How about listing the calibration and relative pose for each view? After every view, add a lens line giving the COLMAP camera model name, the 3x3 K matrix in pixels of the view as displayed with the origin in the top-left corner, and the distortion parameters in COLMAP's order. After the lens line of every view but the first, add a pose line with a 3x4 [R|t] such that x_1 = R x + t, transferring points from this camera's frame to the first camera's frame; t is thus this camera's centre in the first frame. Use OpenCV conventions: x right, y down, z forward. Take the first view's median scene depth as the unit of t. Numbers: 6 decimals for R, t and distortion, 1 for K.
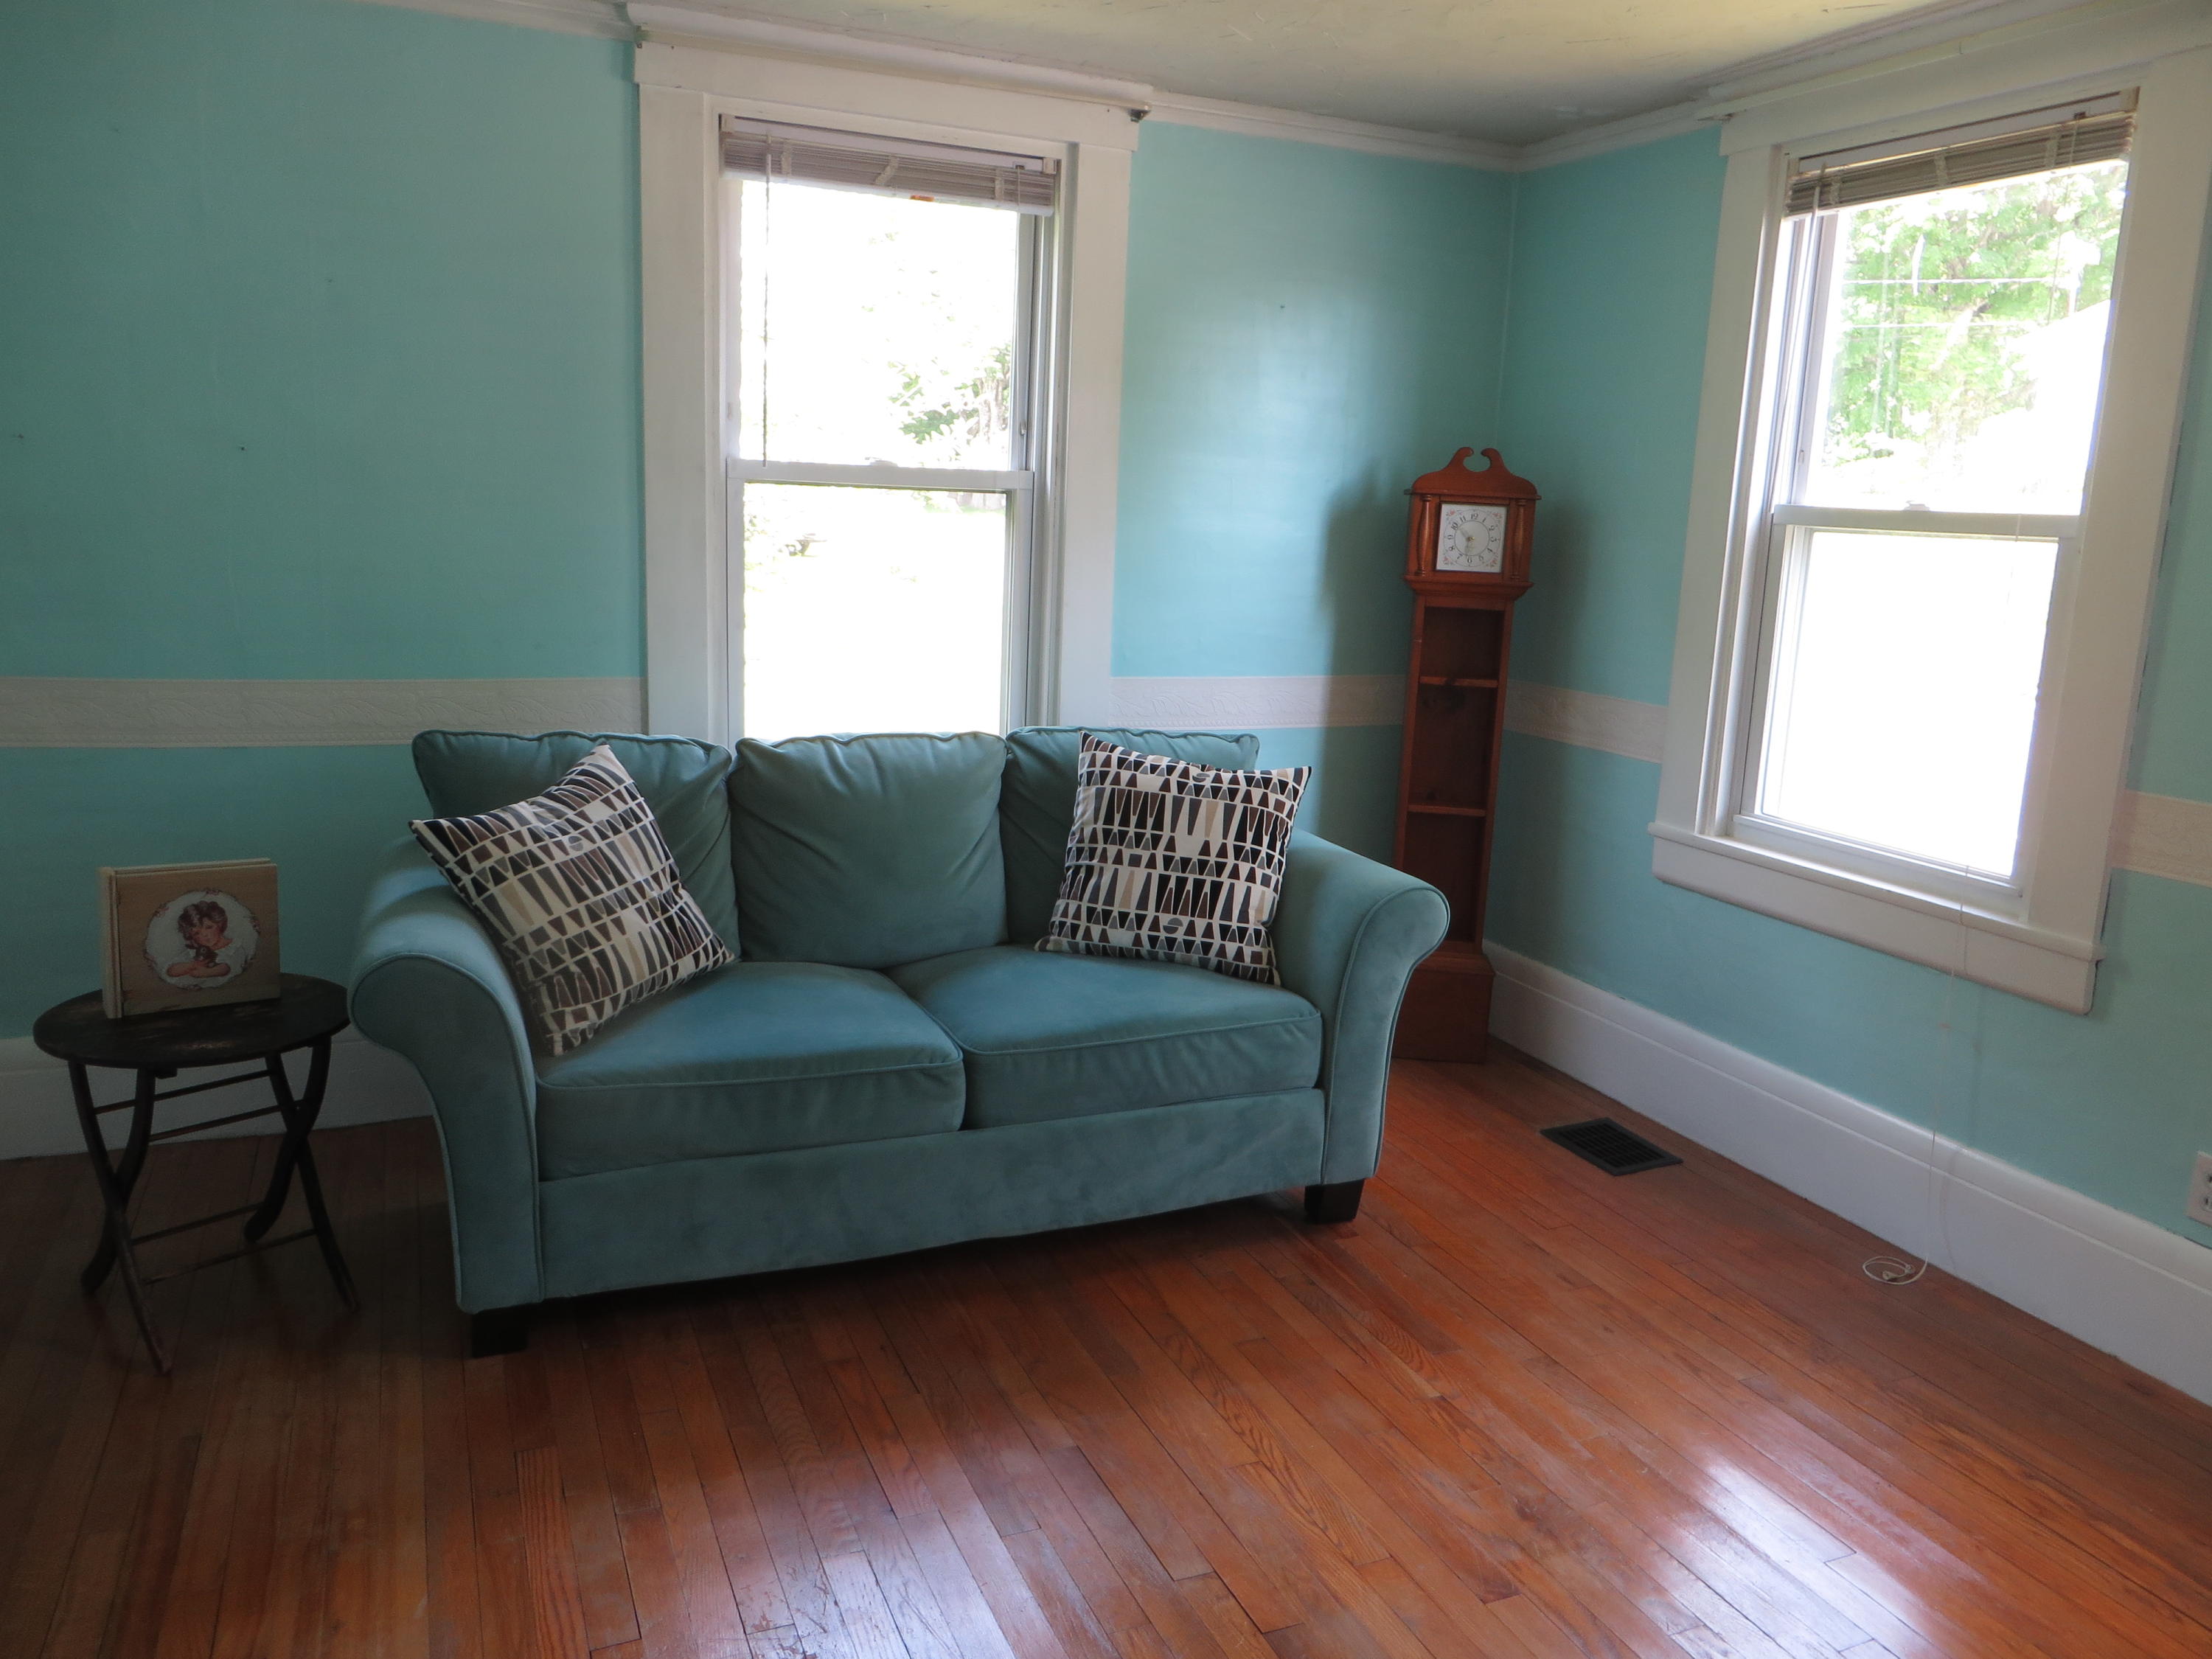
lens RADIAL K [[1643.0, 0, 1102.4], [0, 1643.0, 841.2], [0, 0, 1]] dist [-0.023057, 0.002476]
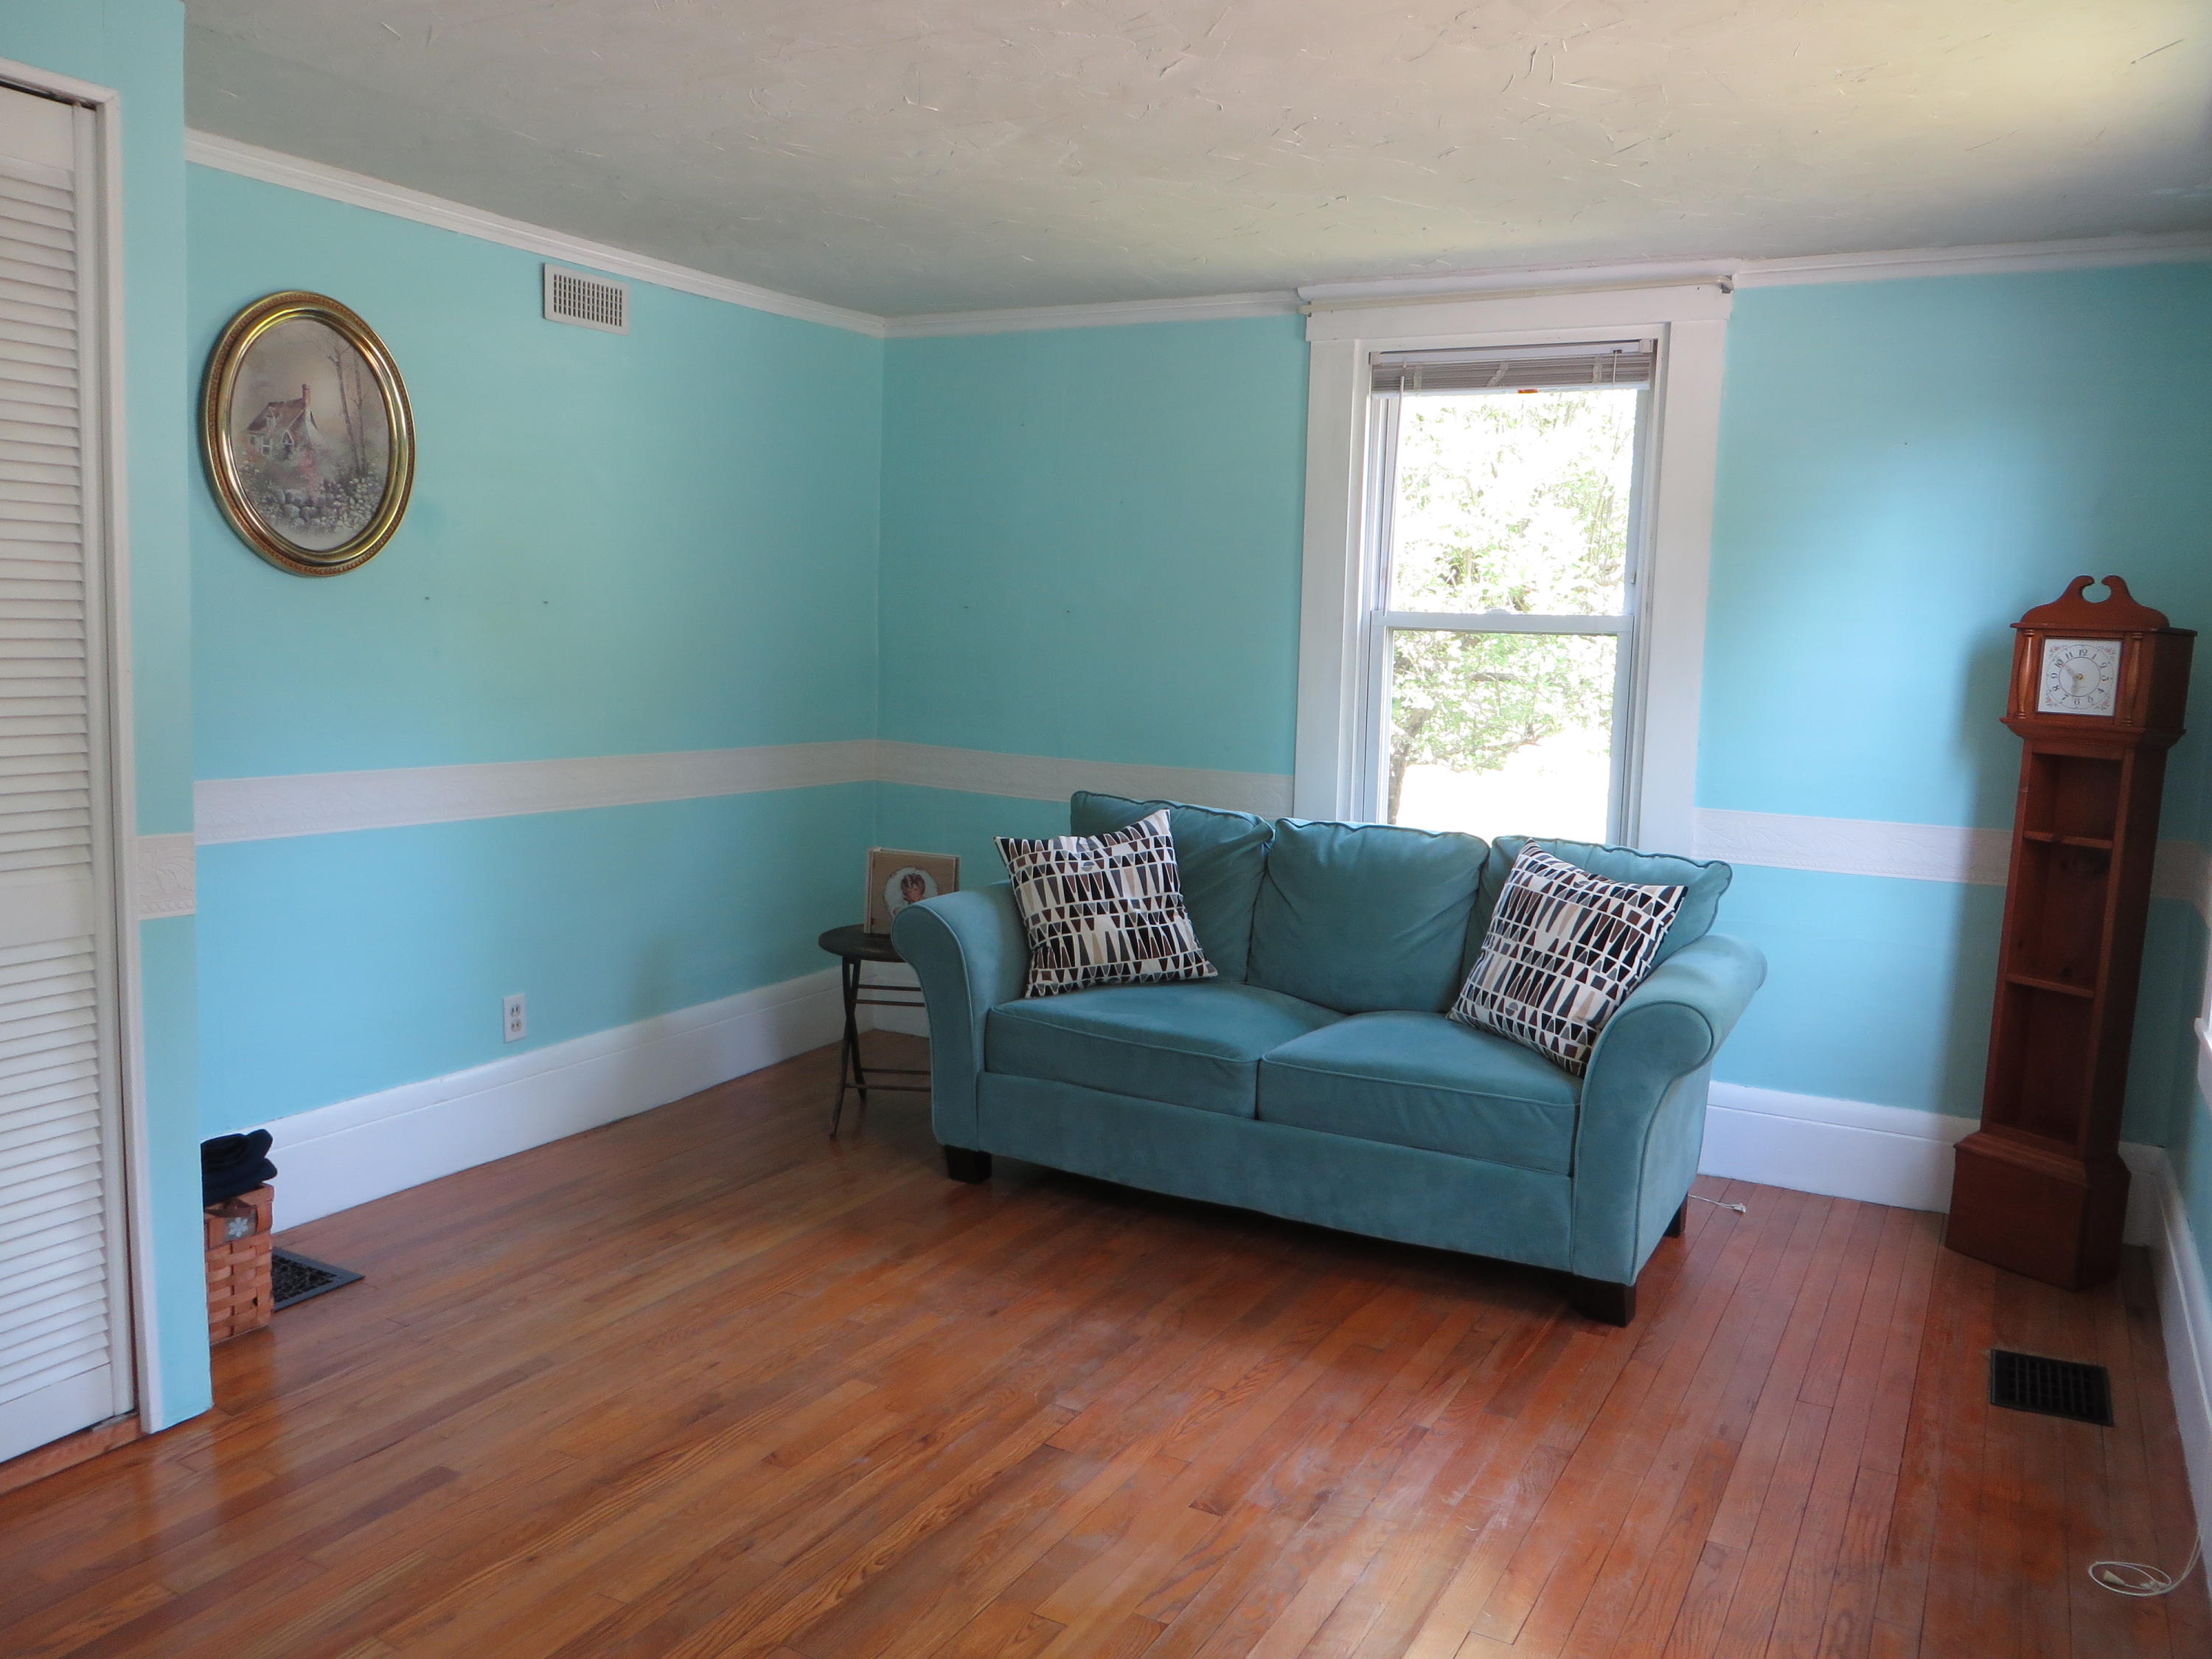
lens RADIAL K [[1643.0, 0, 1103.0], [0, 1643.0, 828.4], [0, 0, 1]] dist [-0.023057, 0.002476]
pose [[0.612703, 0.073812, -0.786859, 0.737690], [-0.163339, 0.985960, -0.034698, 0.014515], [0.773250, 0.149784, 0.616157, 0.081386]]
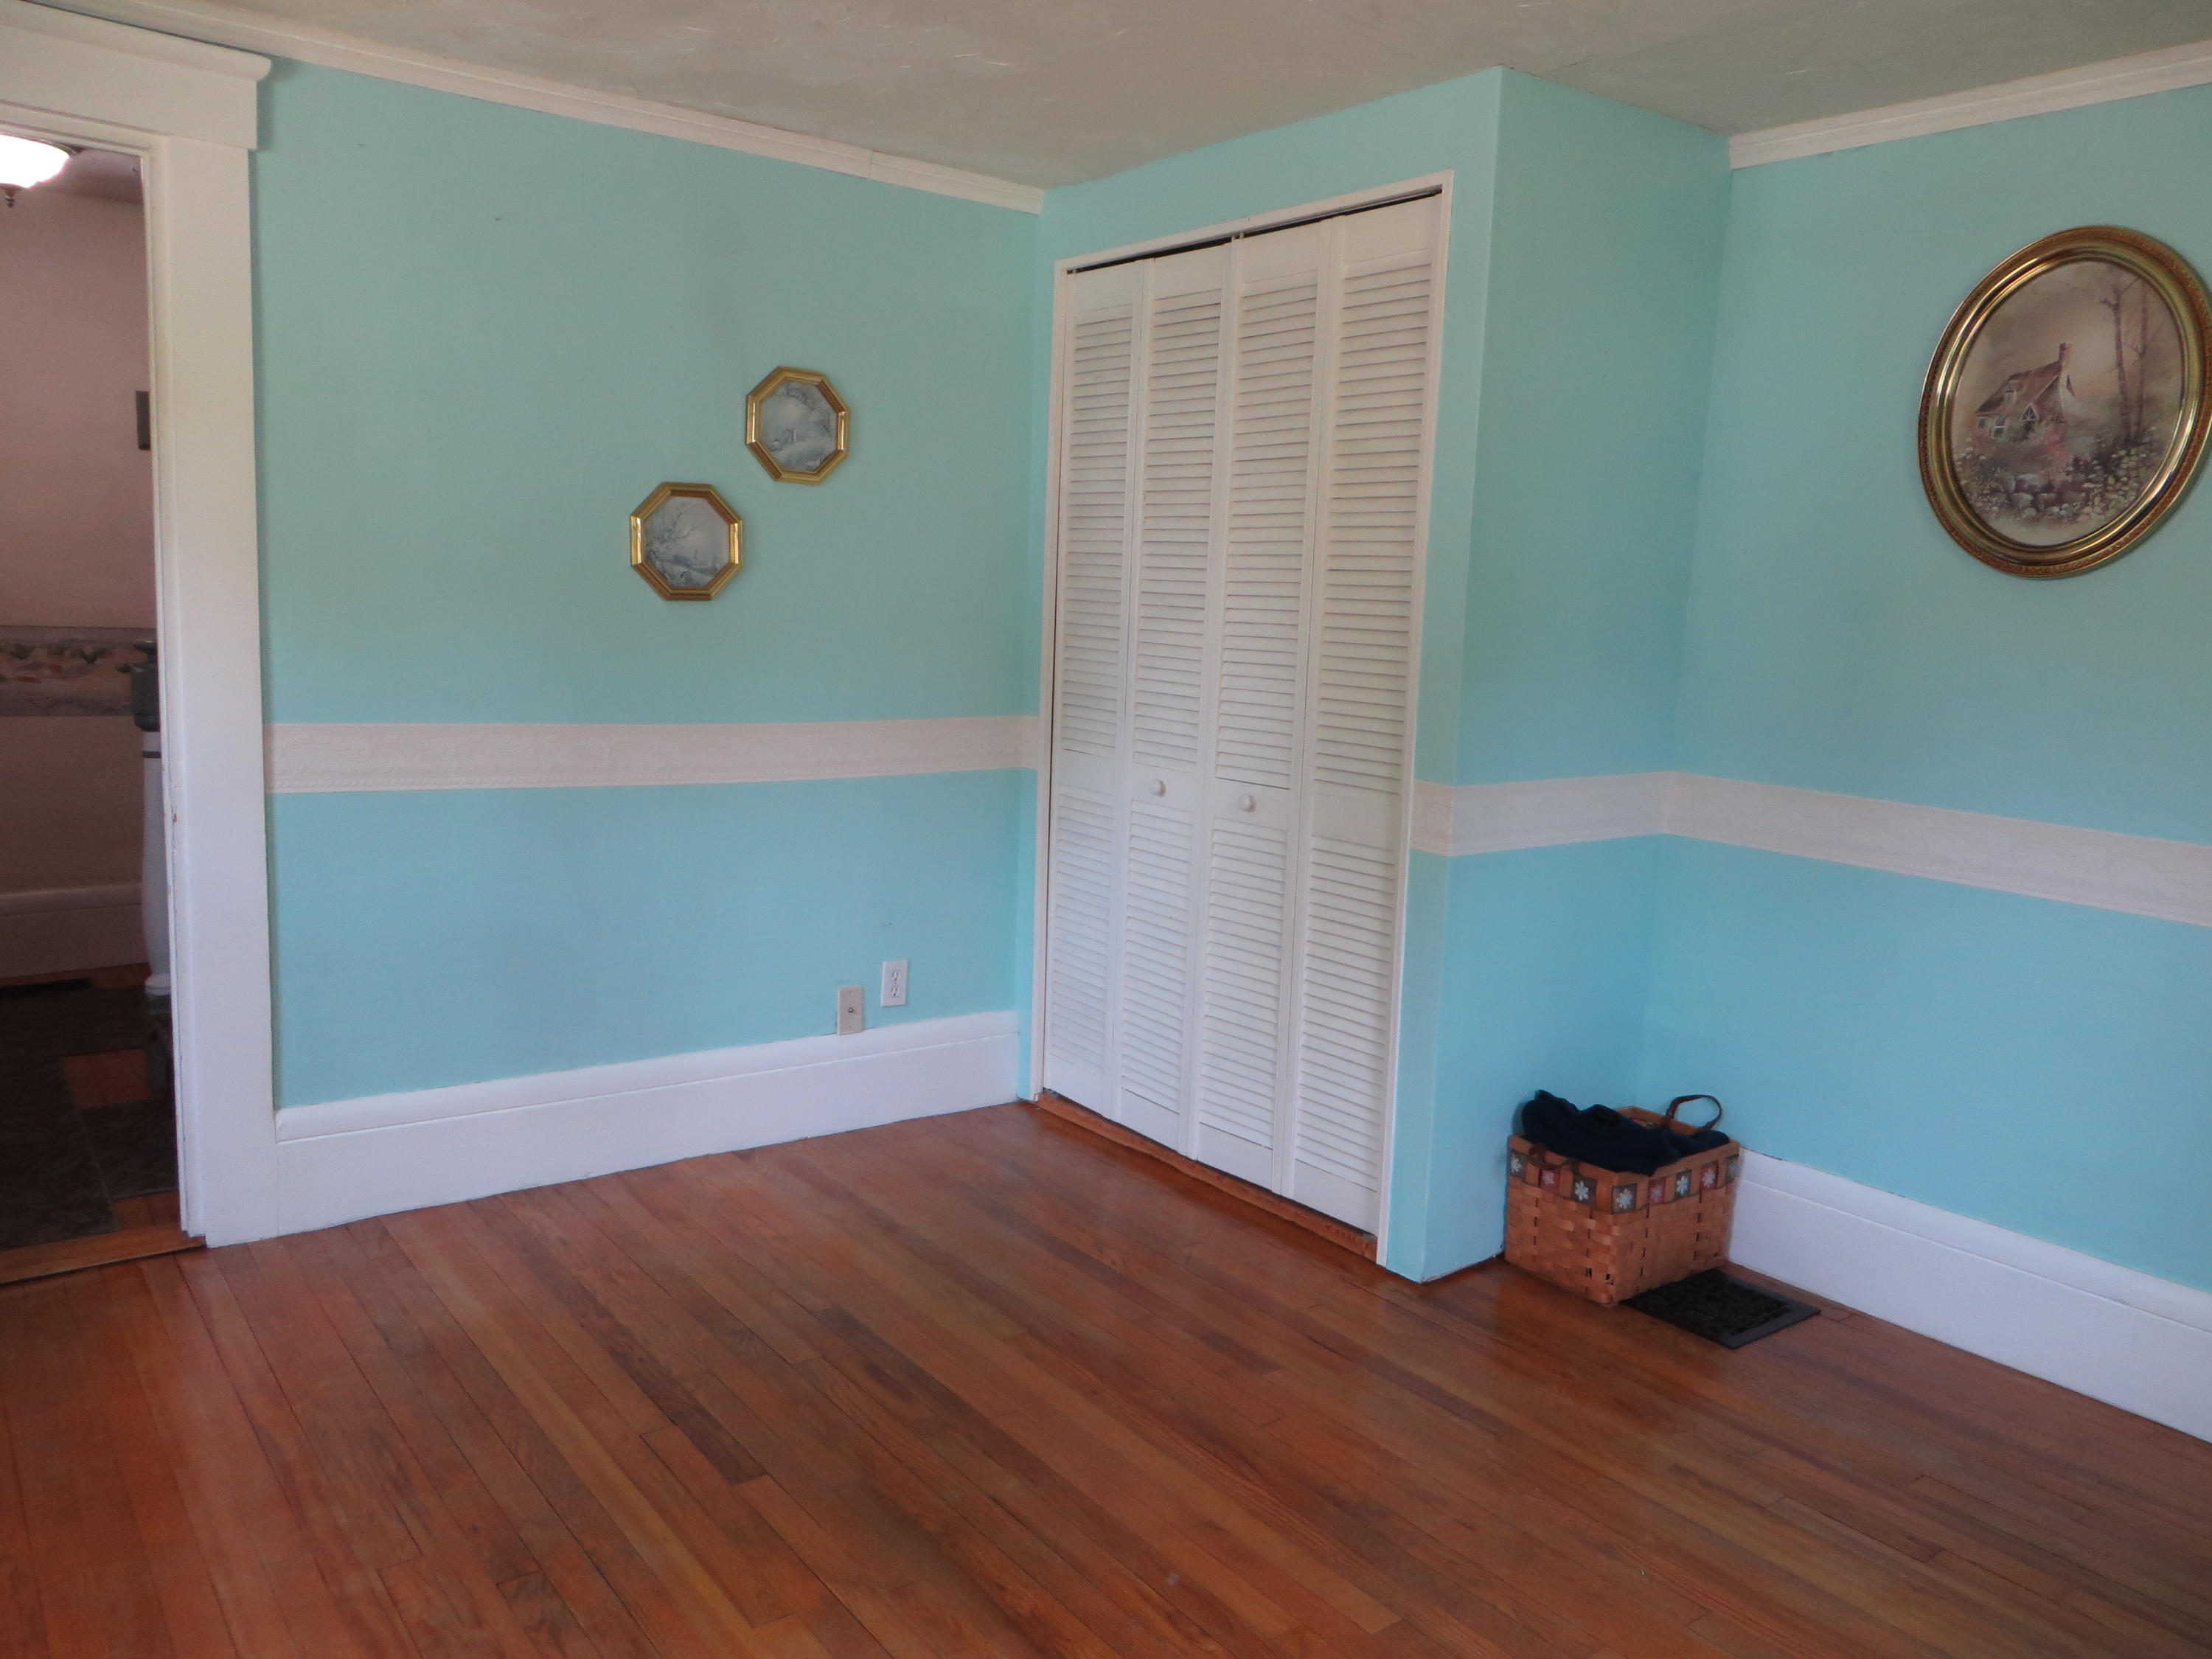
lens RADIAL K [[1643.0, 0, 1118.5], [0, 1643.0, 813.2], [0, 0, 1]] dist [-0.023057, 0.002476]
pose [[-0.961681, -0.046291, -0.270236, 0.251805], [-0.132937, 0.940760, 0.311927, -0.197260], [0.239788, 0.335898, -0.910864, 1.072670]]
